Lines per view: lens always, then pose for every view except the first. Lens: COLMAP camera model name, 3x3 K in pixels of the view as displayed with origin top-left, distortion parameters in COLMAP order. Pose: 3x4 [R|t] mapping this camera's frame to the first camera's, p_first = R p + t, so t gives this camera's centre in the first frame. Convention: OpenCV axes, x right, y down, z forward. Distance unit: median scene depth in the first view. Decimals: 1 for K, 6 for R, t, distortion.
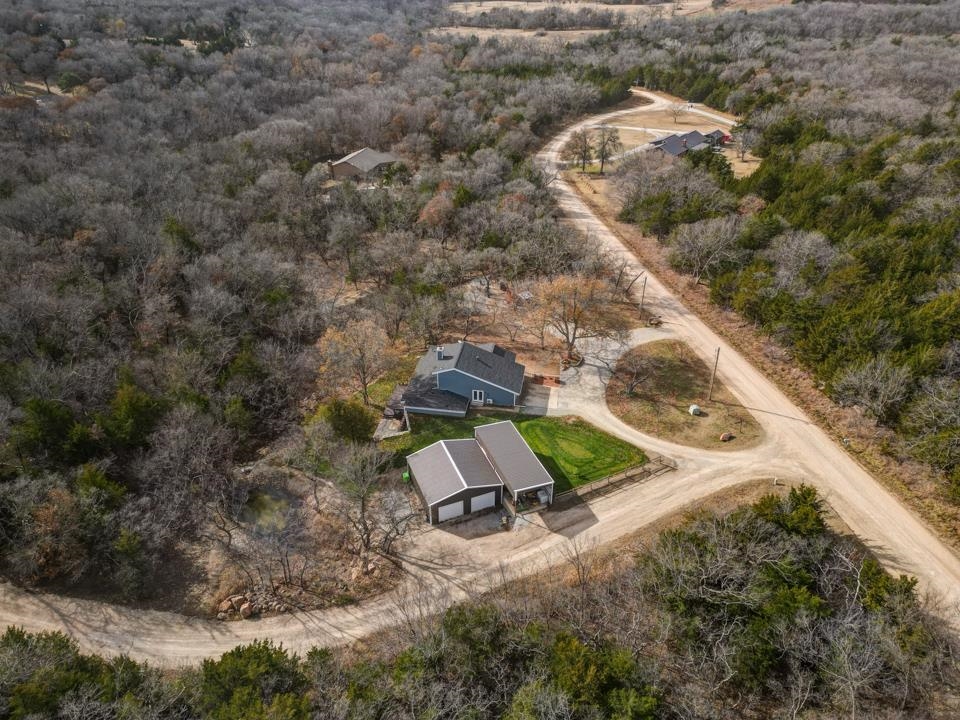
lens RADIAL K [[672.9, 0, 479.3], [0, 672.9, 363.7], [0, 0, 1]] dist [0.066156, -0.067592]
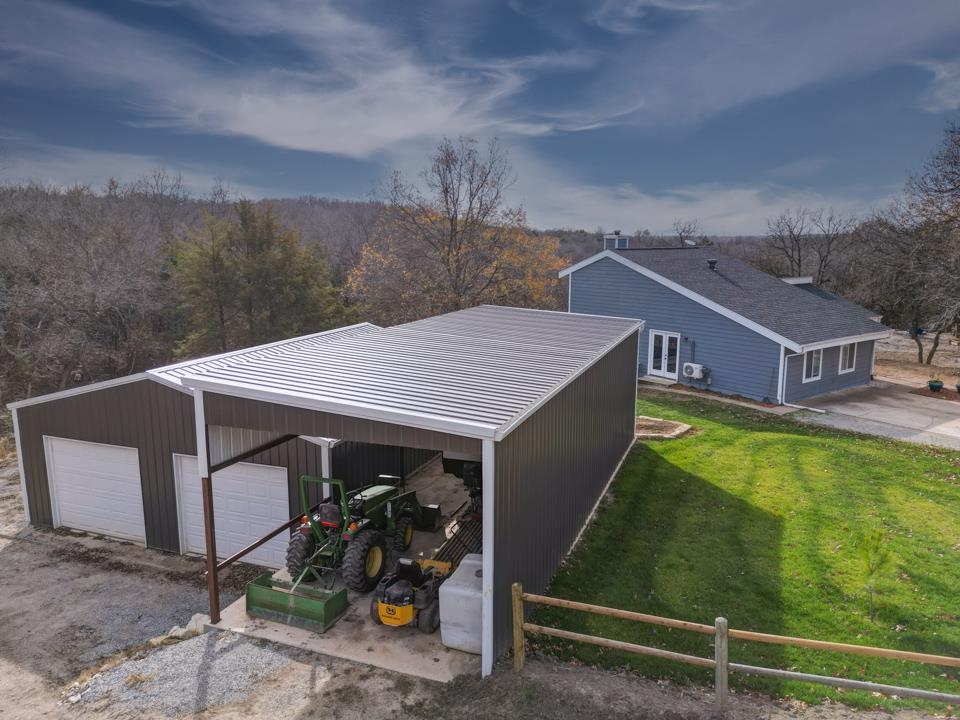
lens RADIAL K [[672.9, 0, 479.3], [0, 672.9, 363.7], [0, 0, 1]] dist [0.066156, -0.067592]
pose [[0.726521, 0.118846, -0.676789, 0.159191], [-0.369968, 0.897636, -0.239527, 0.172420], [0.579043, 0.424411, 0.696121, 0.818854]]
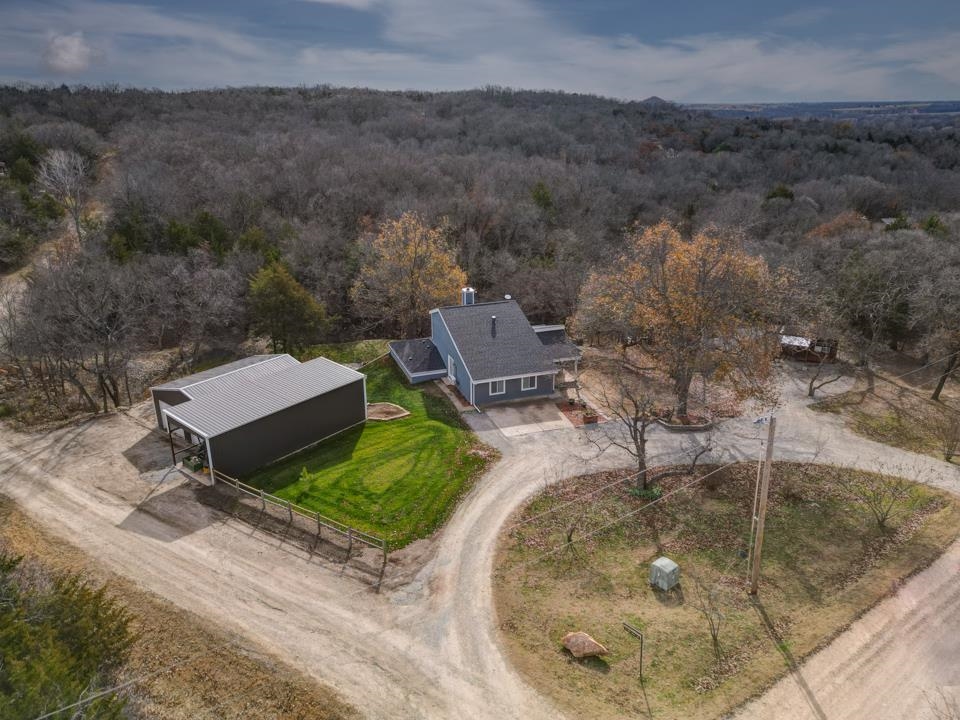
lens RADIAL K [[672.9, 0, 479.3], [0, 672.9, 363.7], [0, 0, 1]] dist [0.066156, -0.067592]
pose [[0.489823, 0.308260, -0.815505, 0.550150], [-0.470264, 0.881075, 0.050587, 0.002428], [0.734115, 0.358724, 0.576534, 0.742730]]
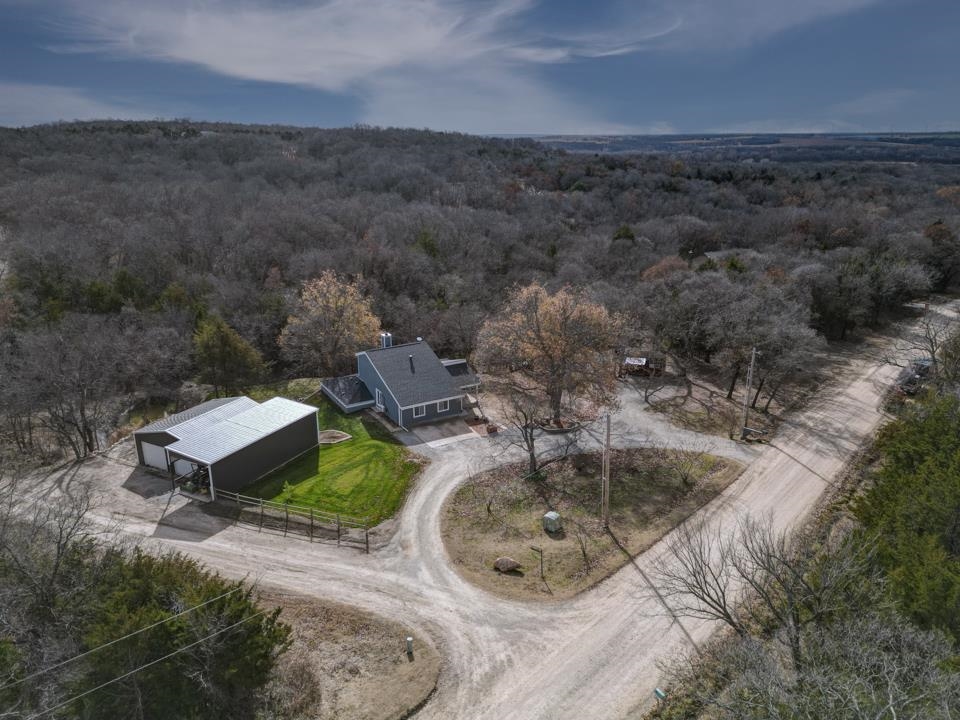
lens RADIAL K [[672.9, 0, 479.3], [0, 672.9, 363.7], [0, 0, 1]] dist [0.066156, -0.067592]
pose [[0.644738, 0.244111, -0.724377, 0.670234], [-0.413753, 0.908263, -0.062184, 0.014010], [0.642745, 0.339806, 0.686594, 0.599153]]
